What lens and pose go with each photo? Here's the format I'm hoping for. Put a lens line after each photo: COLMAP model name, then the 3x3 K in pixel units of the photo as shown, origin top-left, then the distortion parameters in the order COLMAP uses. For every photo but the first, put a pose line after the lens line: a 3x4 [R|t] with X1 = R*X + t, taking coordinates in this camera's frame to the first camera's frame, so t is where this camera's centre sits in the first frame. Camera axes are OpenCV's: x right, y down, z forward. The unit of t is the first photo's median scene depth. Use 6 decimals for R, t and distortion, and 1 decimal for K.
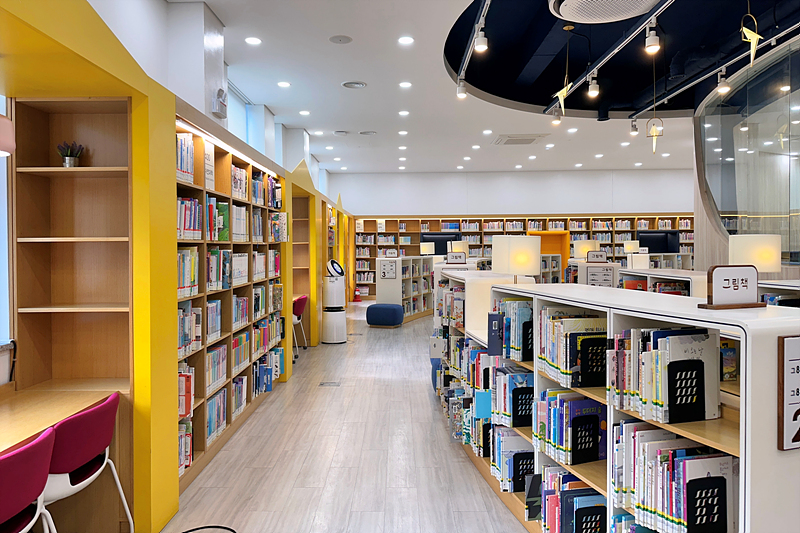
lens RADIAL K [[561.9, 0, 398.5], [0, 561.9, 241.9], [0, 0, 1]] dist [0.063300, -0.083032]
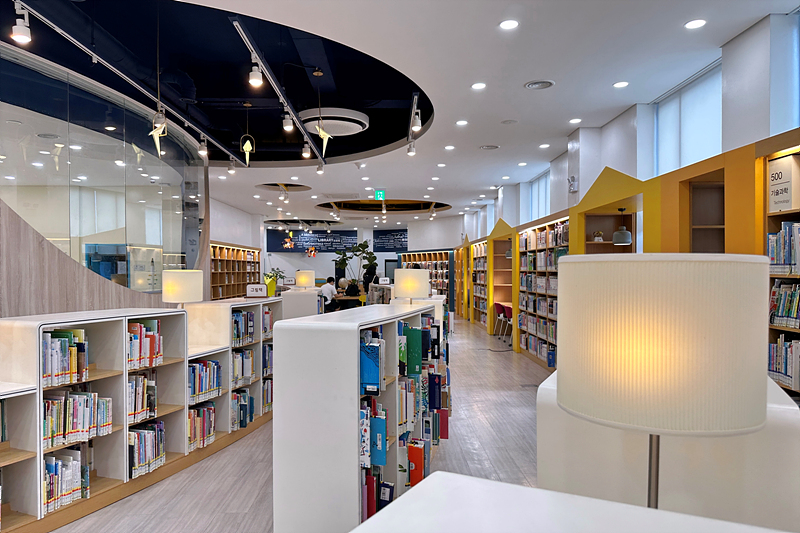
lens RADIAL K [[555.5, 0, 399.4], [0, 555.5, 271.9], [0, 0, 1]] dist [0.058261, -0.079329]
pose [[-0.999642, 0.012391, -0.023696, 0.208211], [0.012438, 0.999921, -0.001806, 0.001741], [0.023672, -0.002100, -0.999718, 2.470668]]
